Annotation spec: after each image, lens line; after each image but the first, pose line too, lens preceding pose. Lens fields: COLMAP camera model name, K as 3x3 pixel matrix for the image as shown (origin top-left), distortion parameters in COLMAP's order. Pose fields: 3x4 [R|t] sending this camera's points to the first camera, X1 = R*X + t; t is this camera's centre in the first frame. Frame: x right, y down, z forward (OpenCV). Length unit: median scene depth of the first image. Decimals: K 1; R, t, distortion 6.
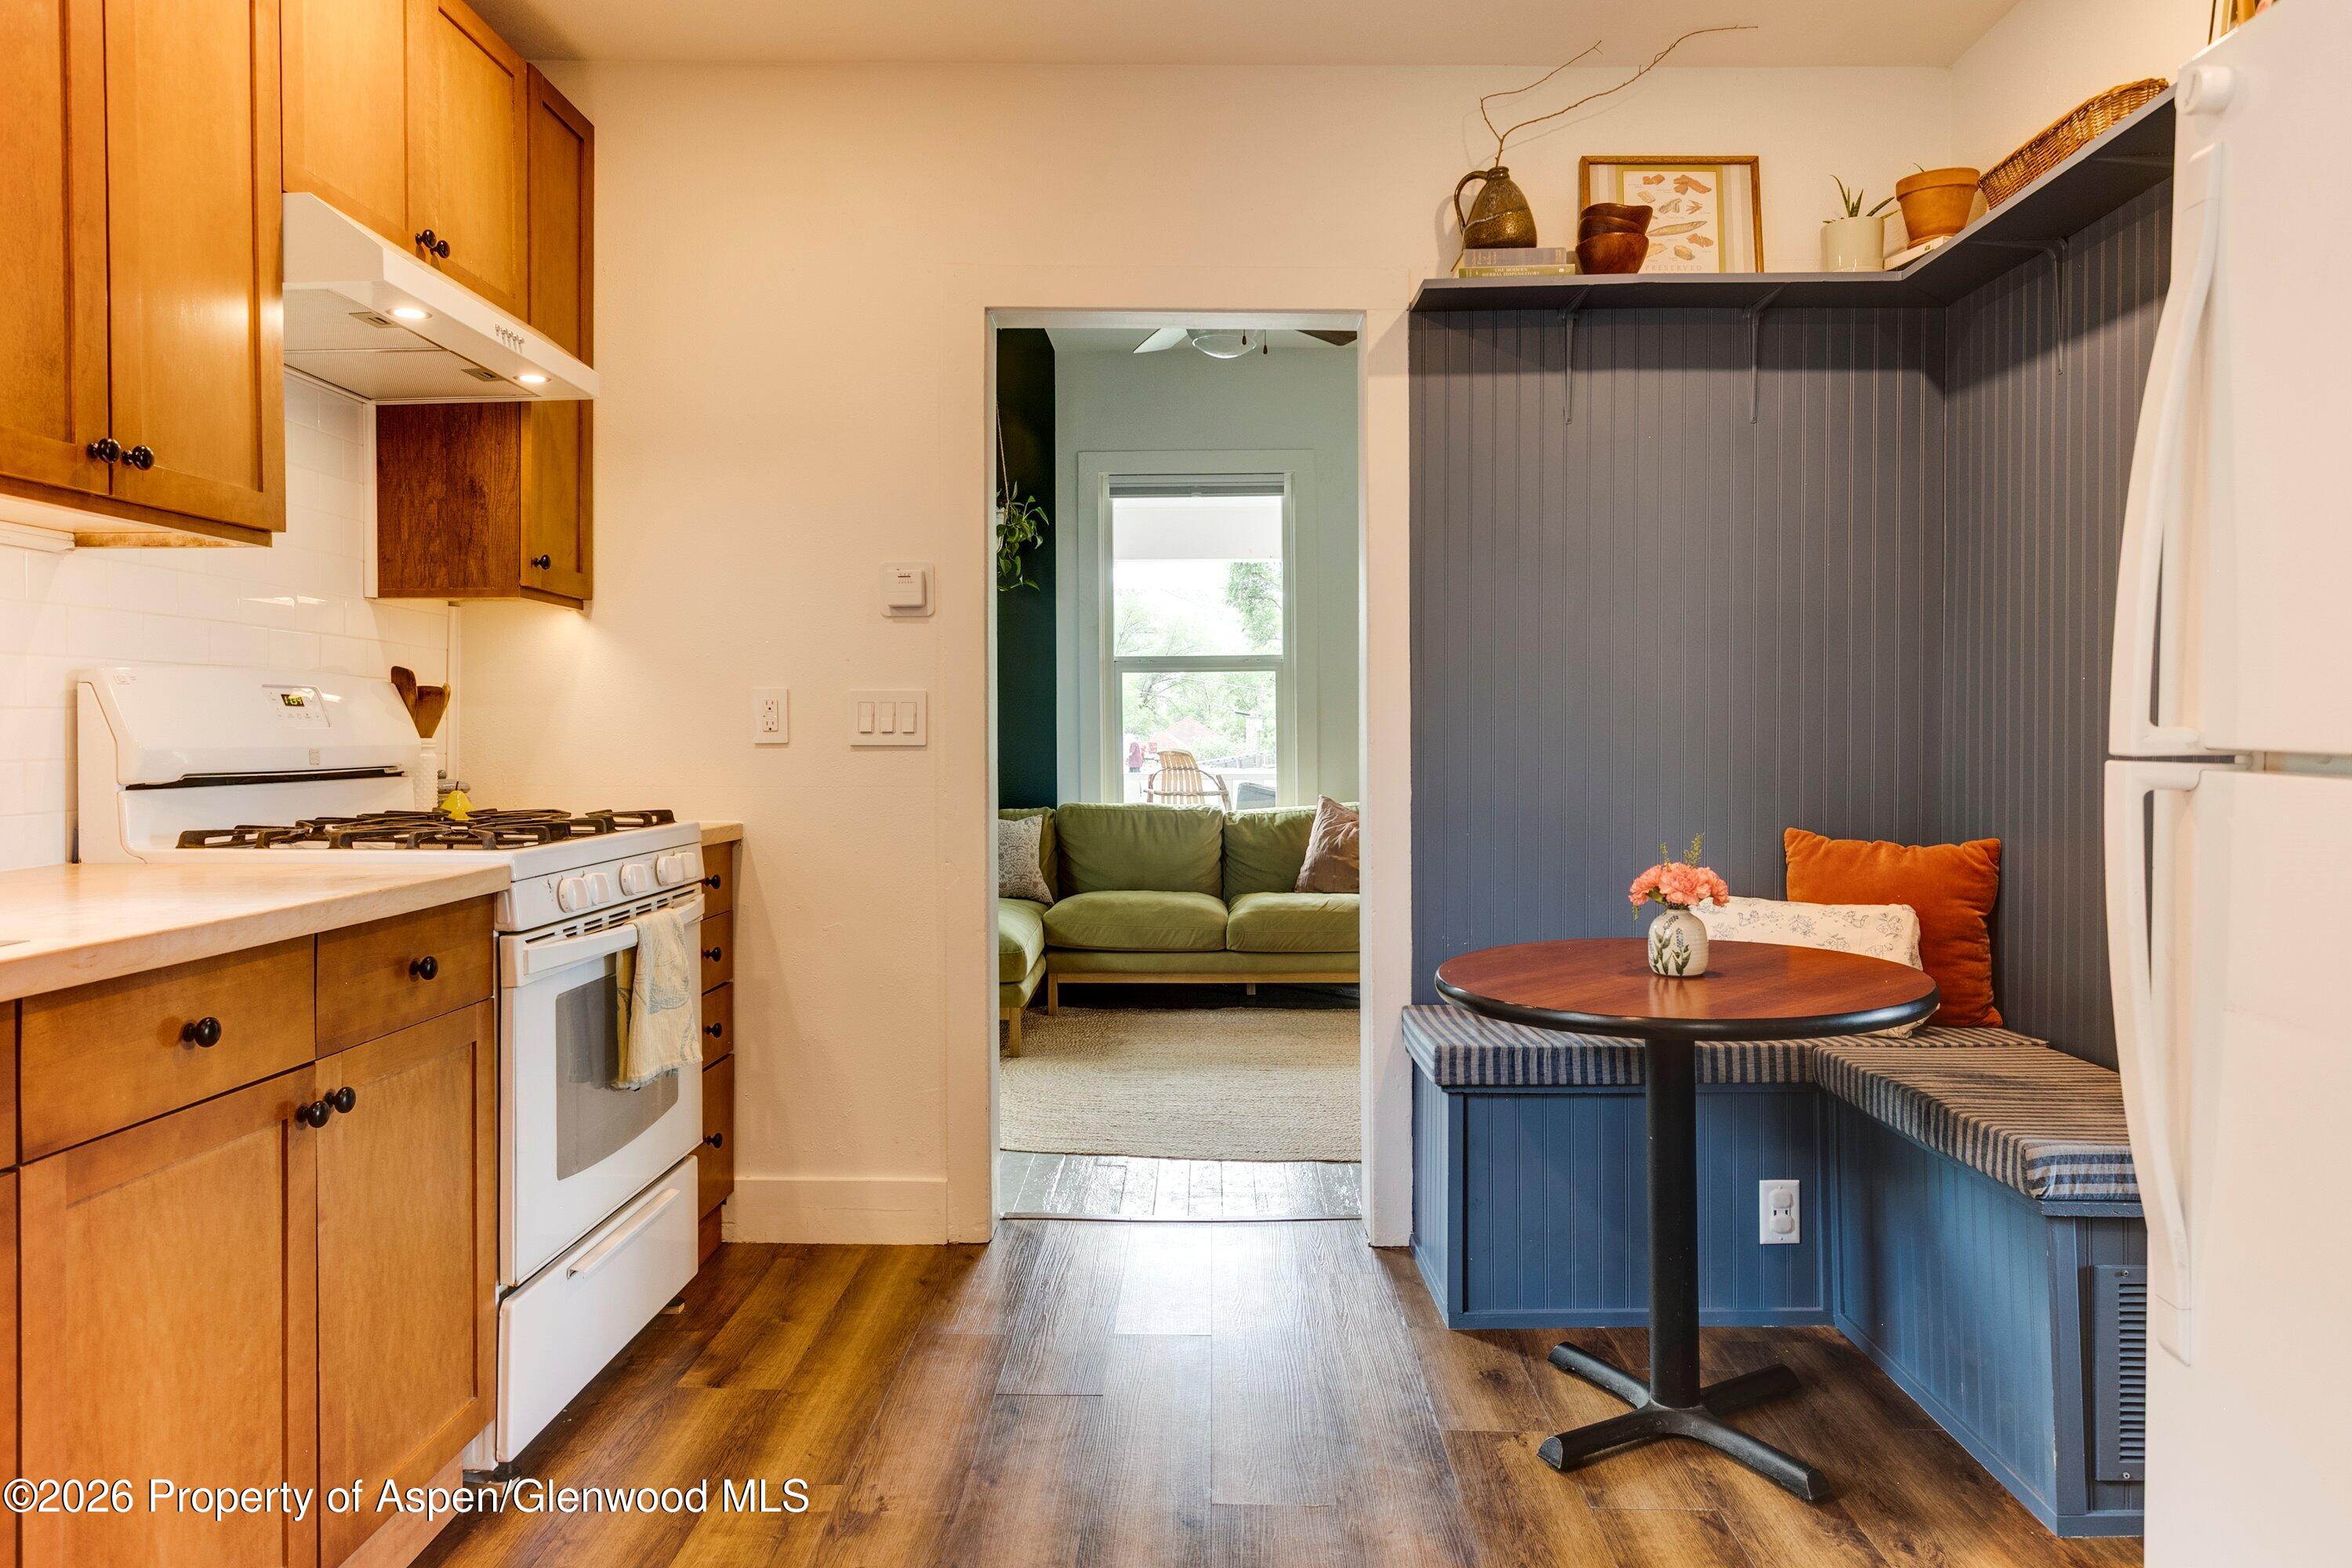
lens RADIAL K [[1517.6, 0, 1173.6], [0, 1517.6, 746.2], [0, 0, 1]] dist [-0.000418, 0.000431]
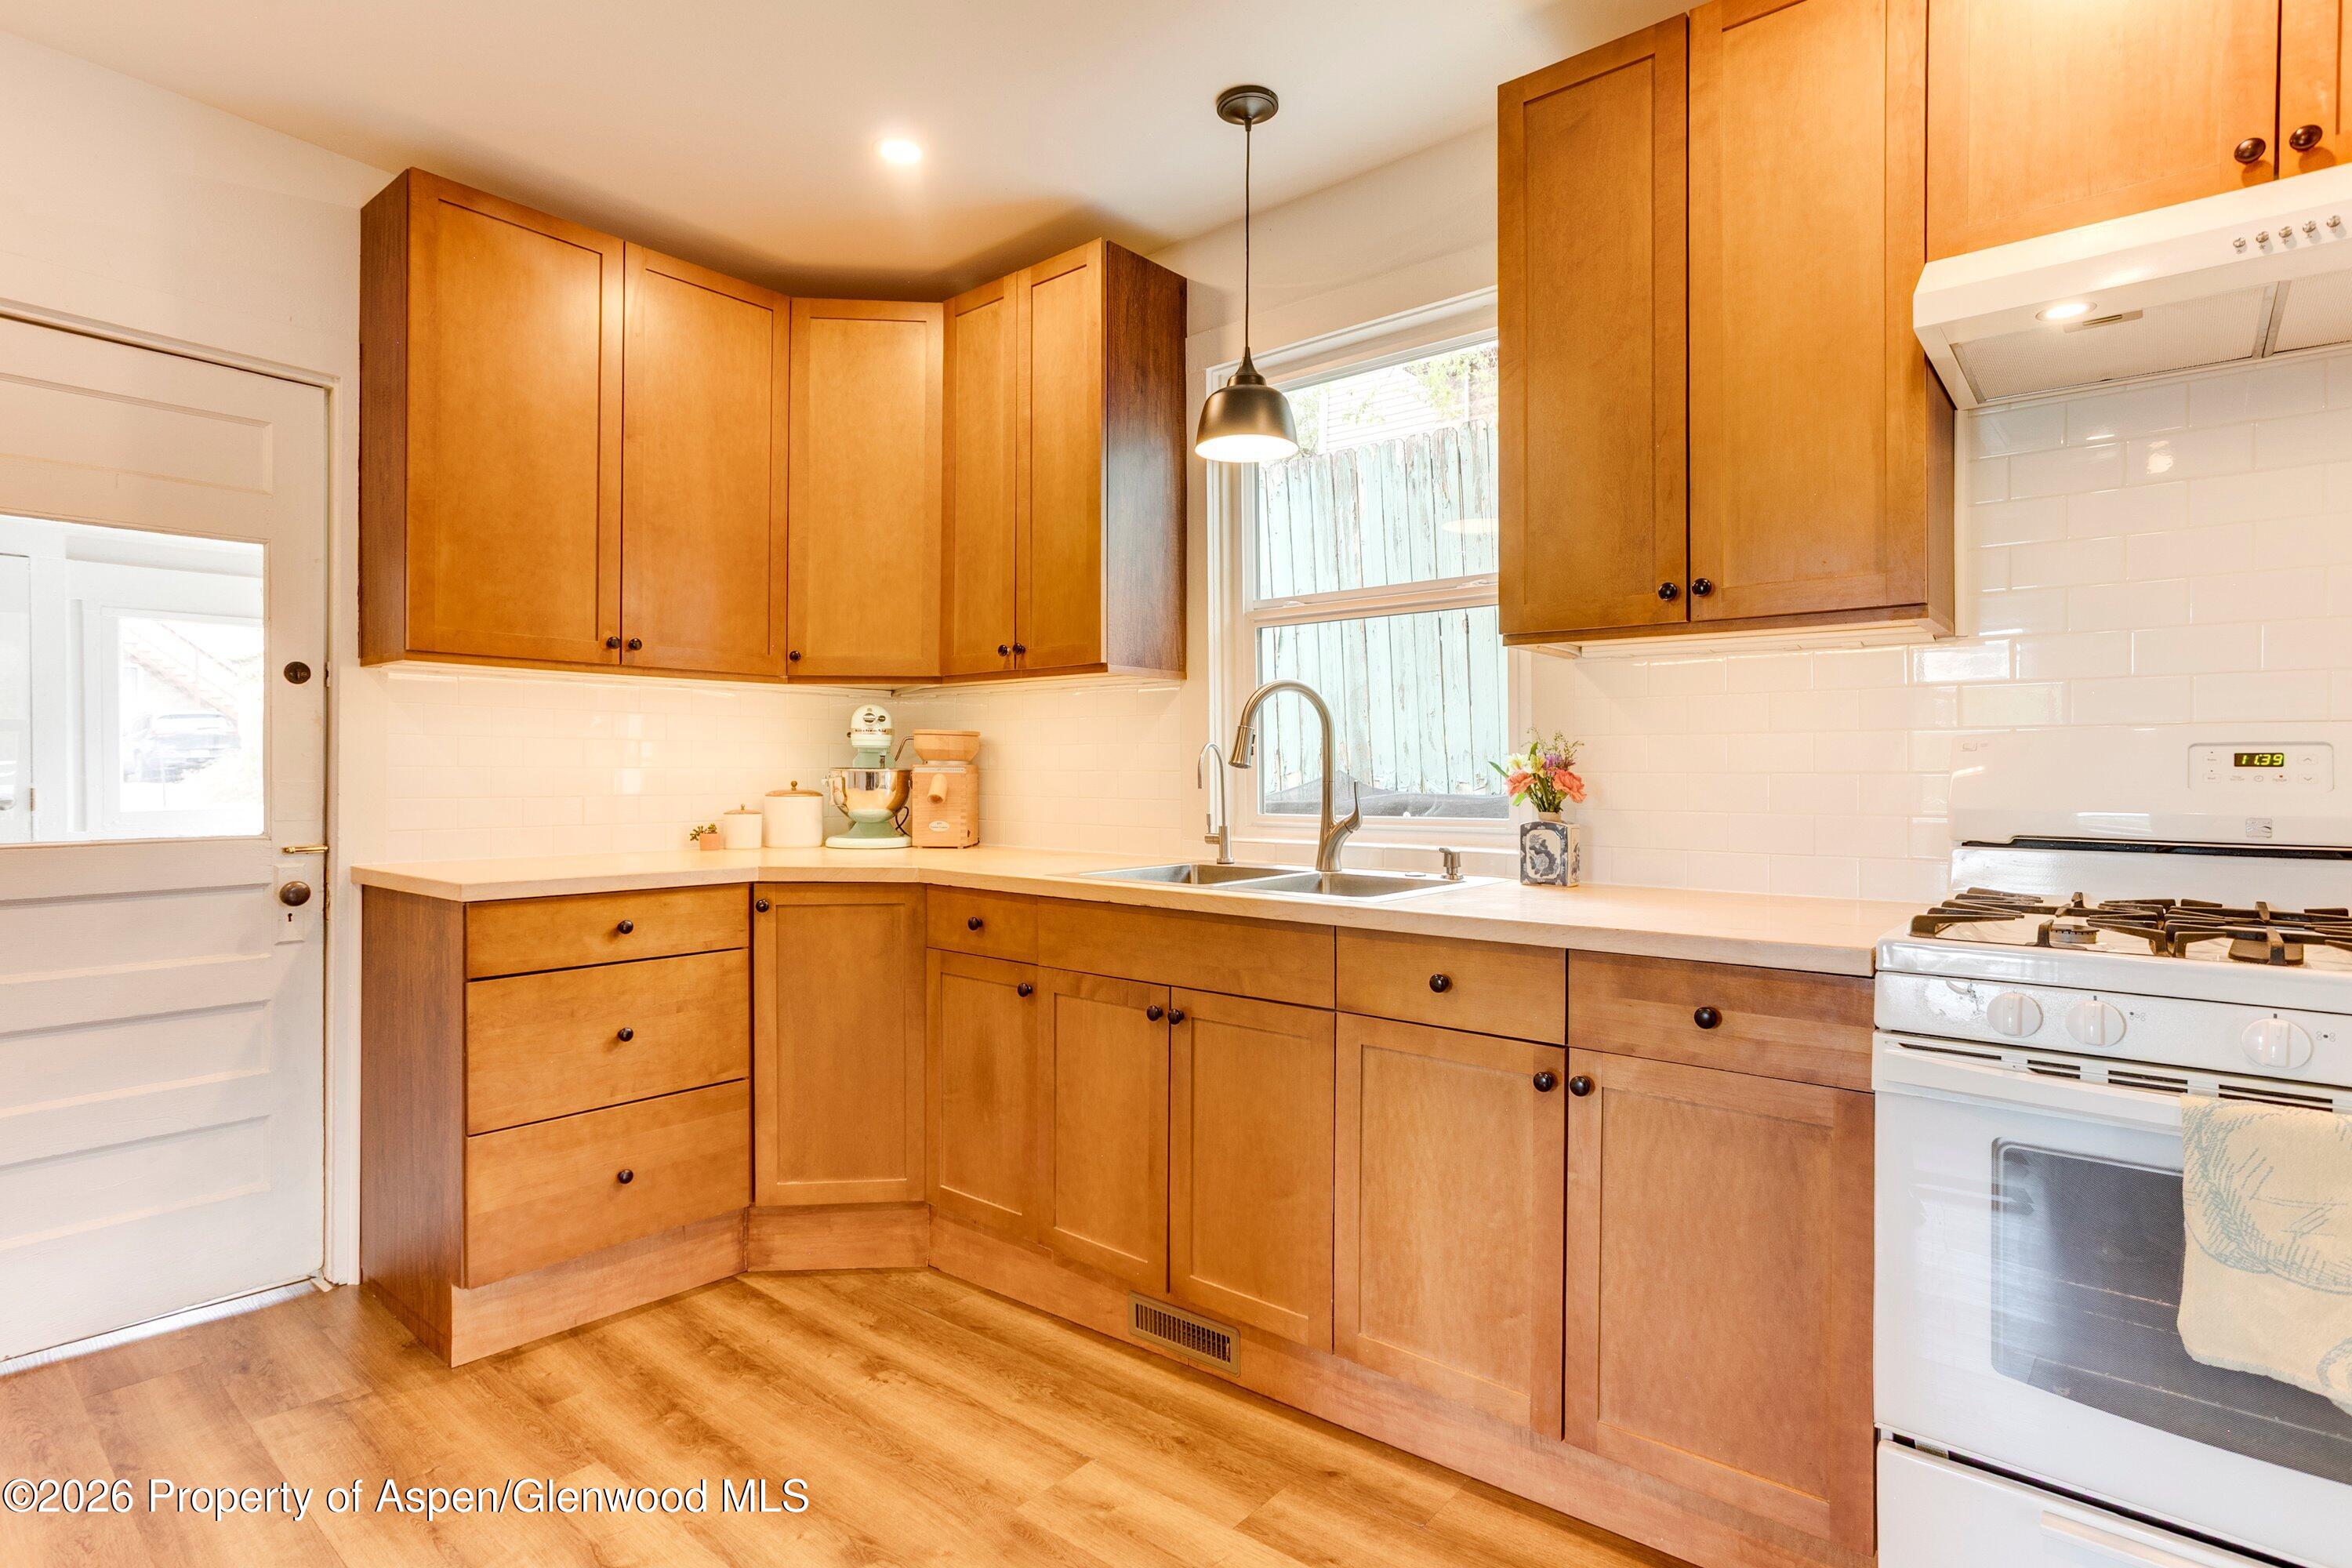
lens RADIAL K [[1186.9, 0, 1171.8], [0, 1186.9, 773.1], [0, 0, 1]] dist [-0.035959, 0.025860]
pose [[-0.628351, 0.004935, -0.777914, 0.310662], [-0.005425, 0.999928, 0.010725, -0.027072], [0.777911, 0.010959, -0.628279, 0.964073]]
